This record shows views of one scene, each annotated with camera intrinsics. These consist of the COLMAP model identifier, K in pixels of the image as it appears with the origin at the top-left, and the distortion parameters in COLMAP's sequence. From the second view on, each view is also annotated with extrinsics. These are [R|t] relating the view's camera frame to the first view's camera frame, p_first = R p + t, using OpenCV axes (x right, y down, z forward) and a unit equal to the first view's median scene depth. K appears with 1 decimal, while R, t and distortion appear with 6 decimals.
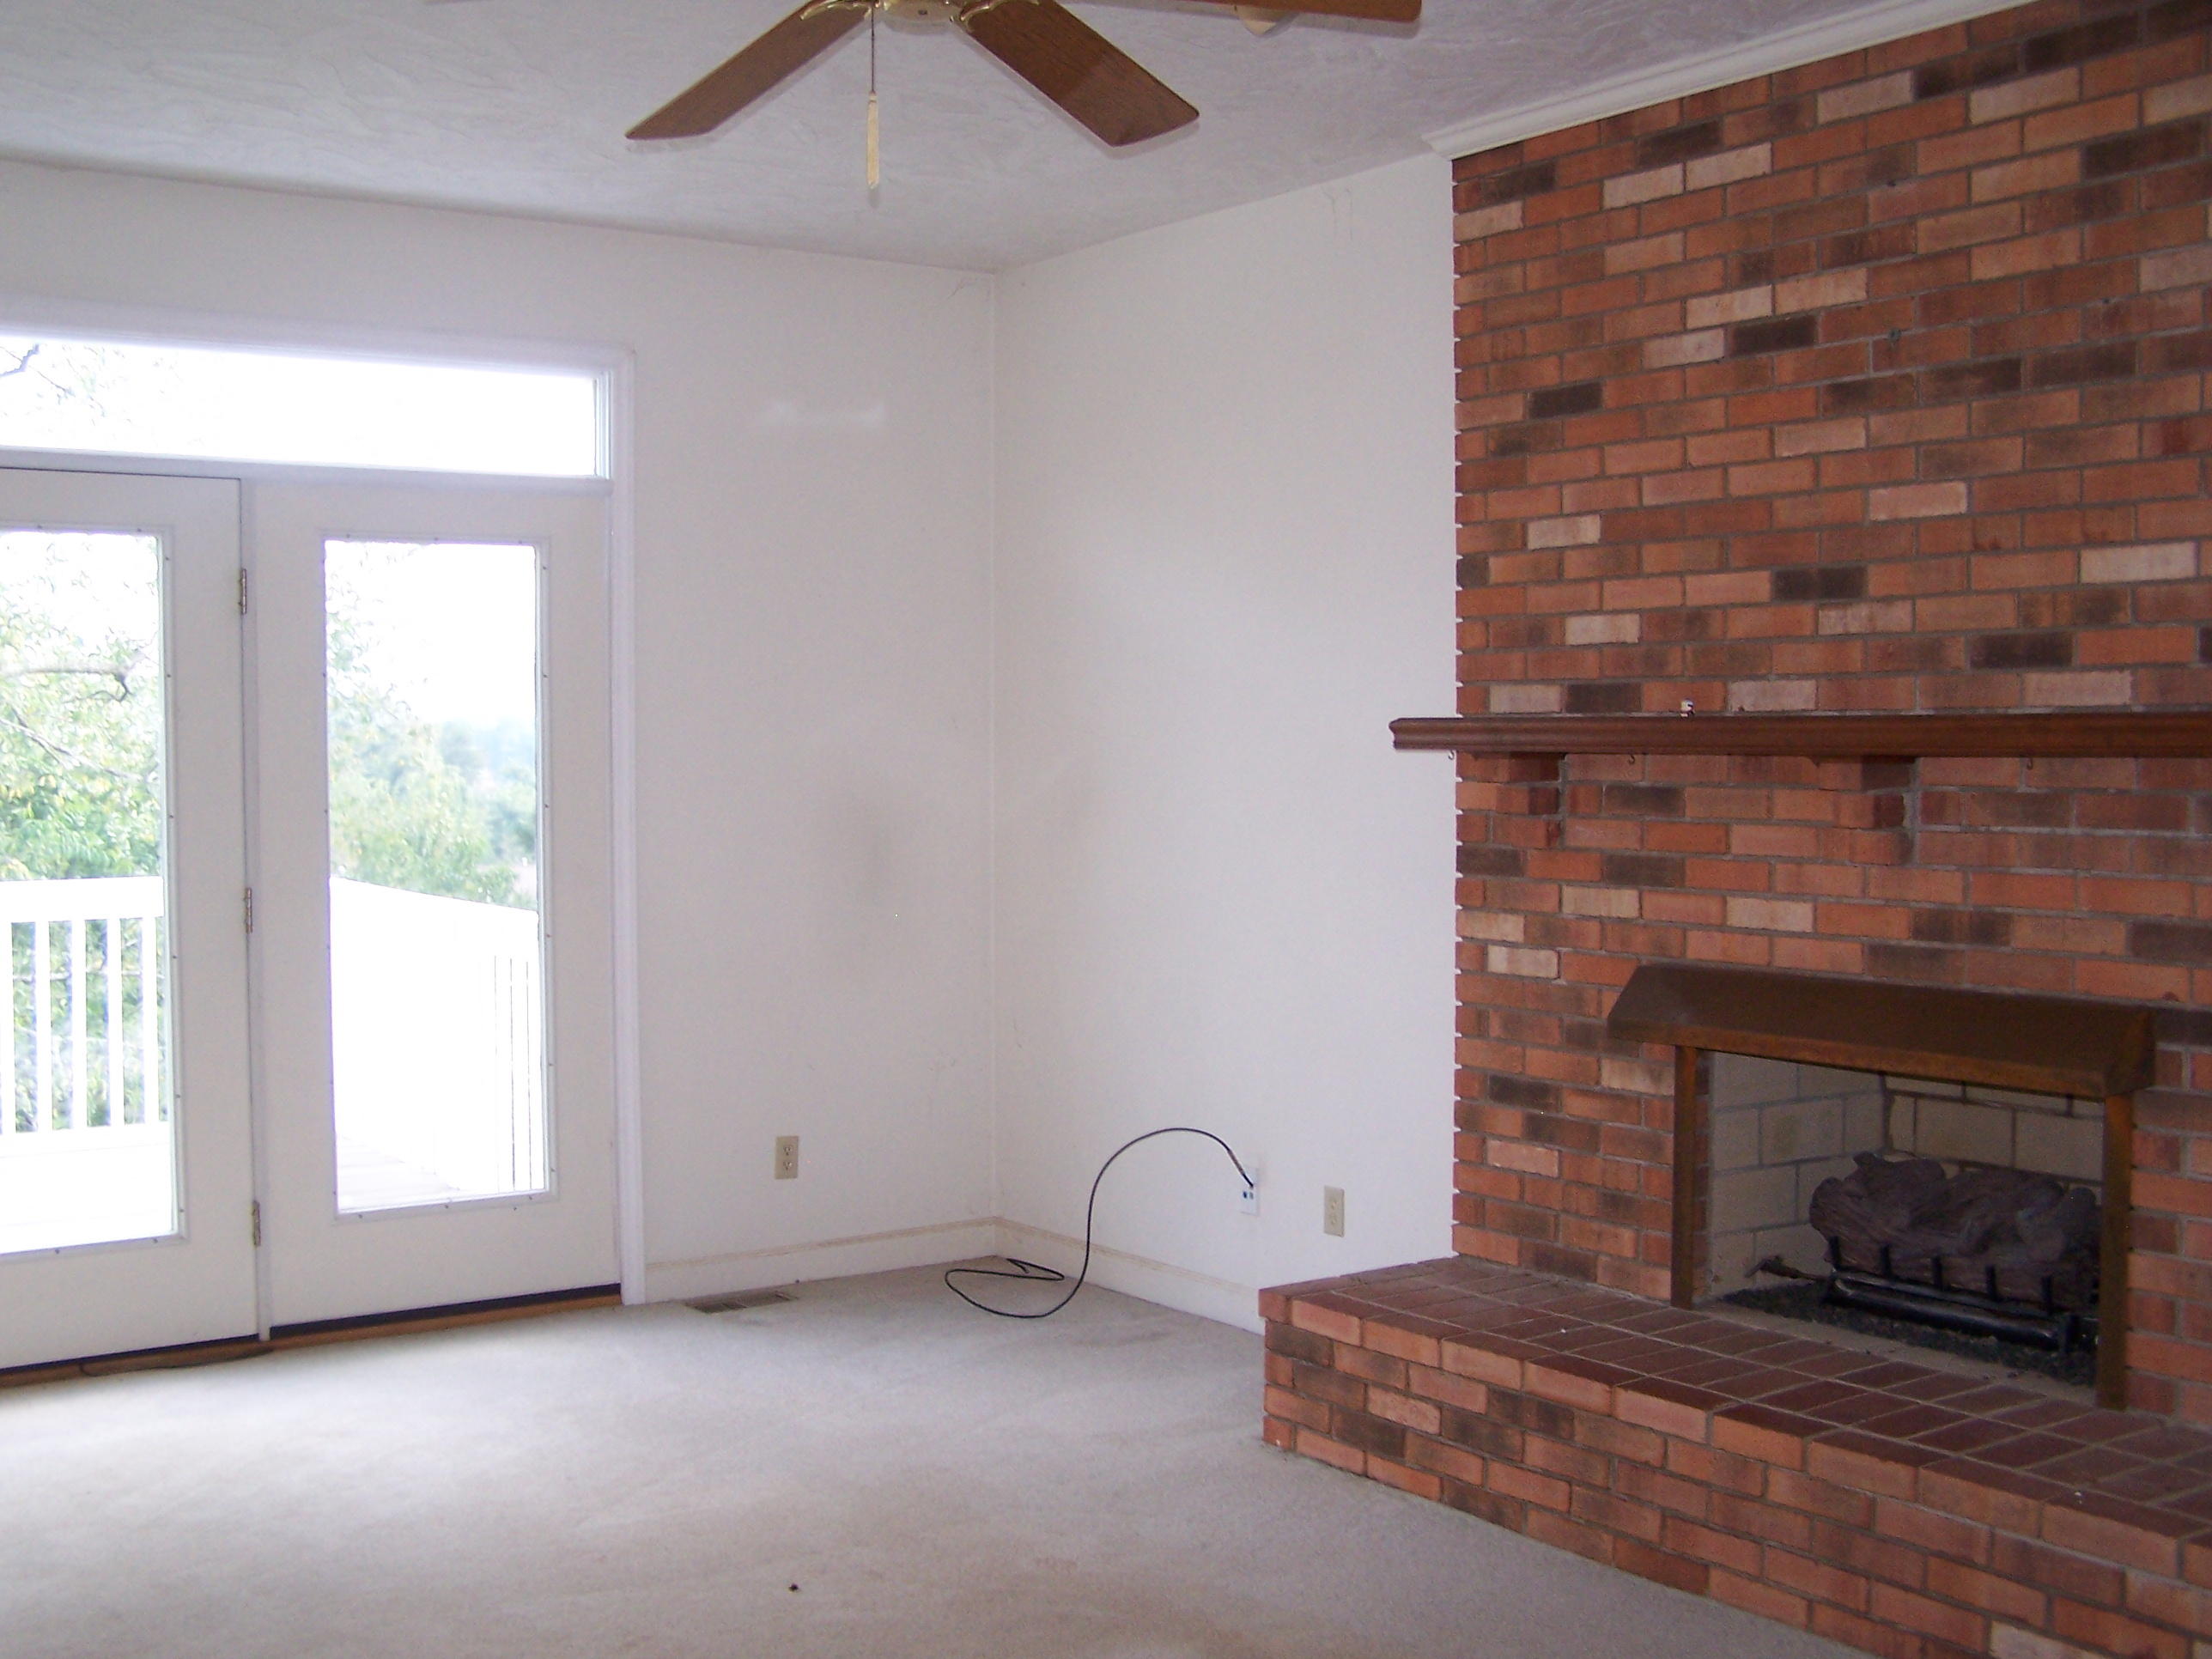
lens RADIAL K [[2439.5, 0, 1061.1], [0, 2439.5, 862.5], [0, 0, 1]] dist [-0.203428, 0.333149]
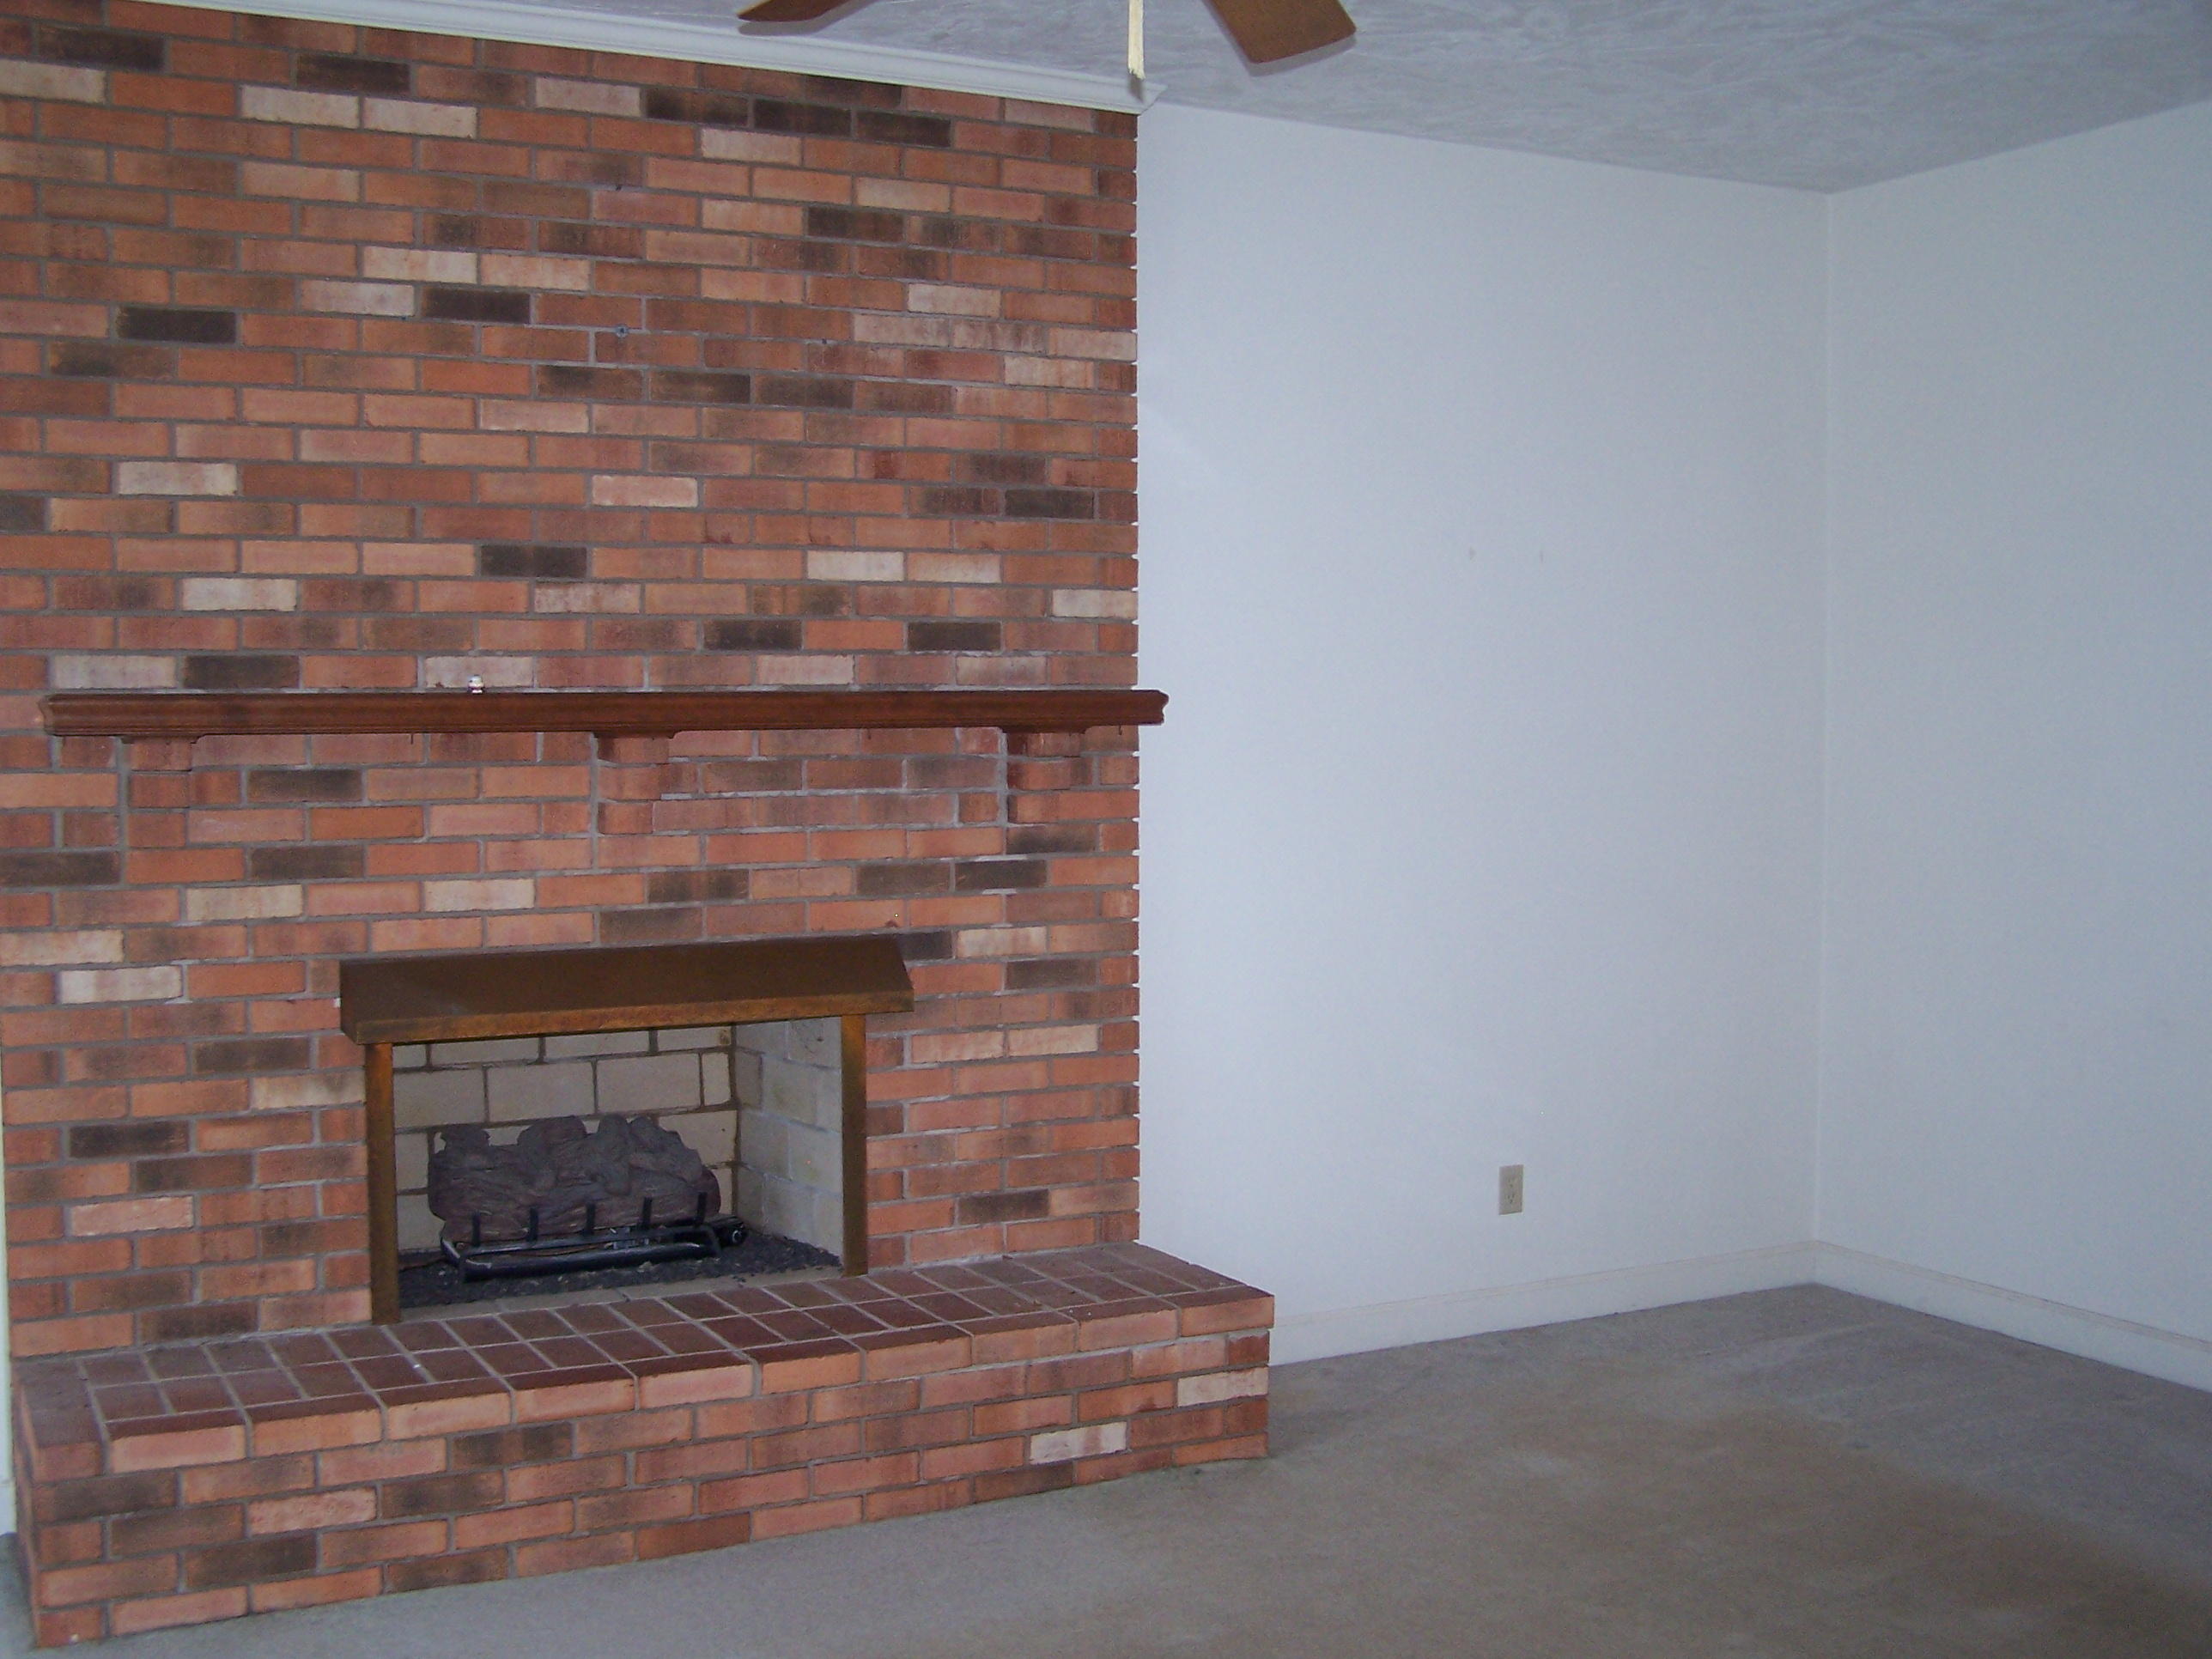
lens RADIAL K [[2439.5, 0, 1061.1], [0, 2439.5, 862.5], [0, 0, 1]] dist [-0.203428, 0.333149]
pose [[0.153058, -0.061002, 0.986333, -0.659310], [0.052374, 0.997191, 0.053546, -0.032897], [-0.986828, 0.043463, 0.155823, 0.629019]]
